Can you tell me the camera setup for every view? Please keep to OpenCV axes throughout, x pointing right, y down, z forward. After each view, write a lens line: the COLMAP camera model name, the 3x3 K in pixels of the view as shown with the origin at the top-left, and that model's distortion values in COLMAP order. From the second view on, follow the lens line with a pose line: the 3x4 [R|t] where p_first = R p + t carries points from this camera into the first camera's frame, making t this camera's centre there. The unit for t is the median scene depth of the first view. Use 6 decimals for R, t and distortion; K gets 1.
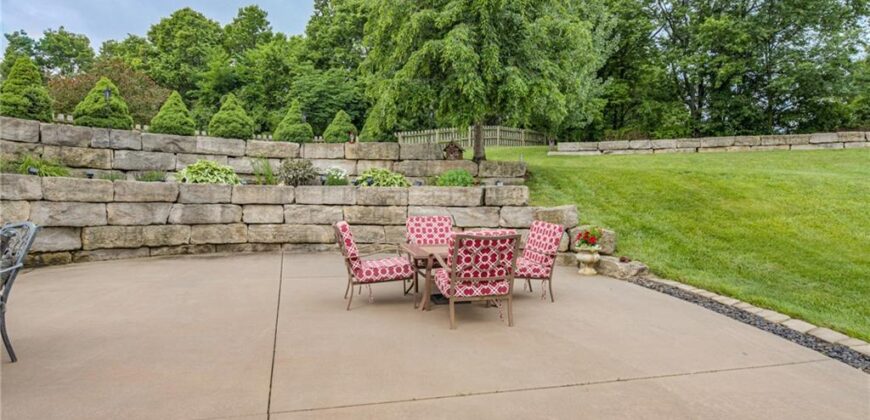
lens RADIAL K [[469.1, 0, 435.0], [0, 469.1, 210.0], [0, 0, 1]] dist [0.003686, 0.000067]
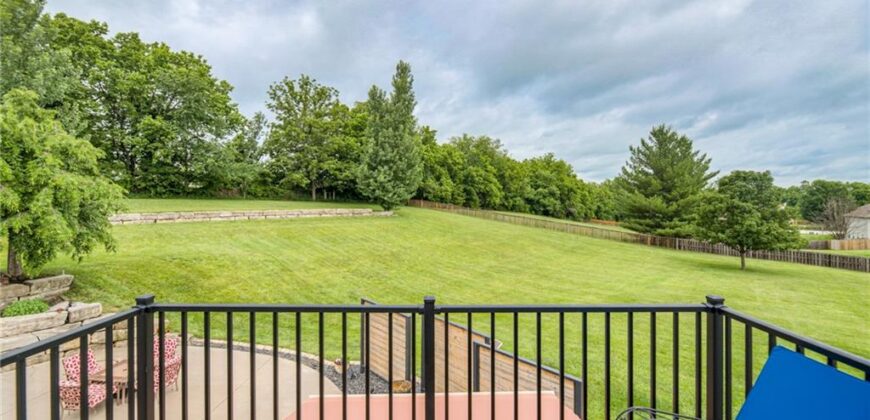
lens RADIAL K [[367.5, 0, 436.0], [0, 367.5, 204.8], [0, 0, 1]] dist [-0.002851, -0.000807]
pose [[0.289728, -0.022600, 0.956842, -0.568035], [0.011764, 0.999730, 0.020051, -0.339198], [-0.957037, 0.005447, 0.289915, -0.406385]]
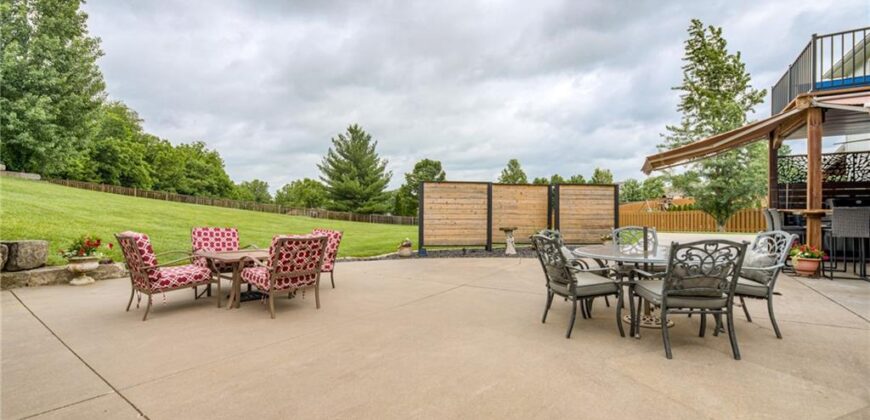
lens RADIAL K [[362.5, 0, 443.9], [0, 362.5, 211.9], [0, 0, 1]] dist [-0.009254, -0.000180]
pose [[-0.650575, -0.015492, 0.759284, -0.505715], [-0.006029, 0.999866, 0.015235, -0.020897], [-0.759418, 0.005333, -0.650581, 0.610392]]
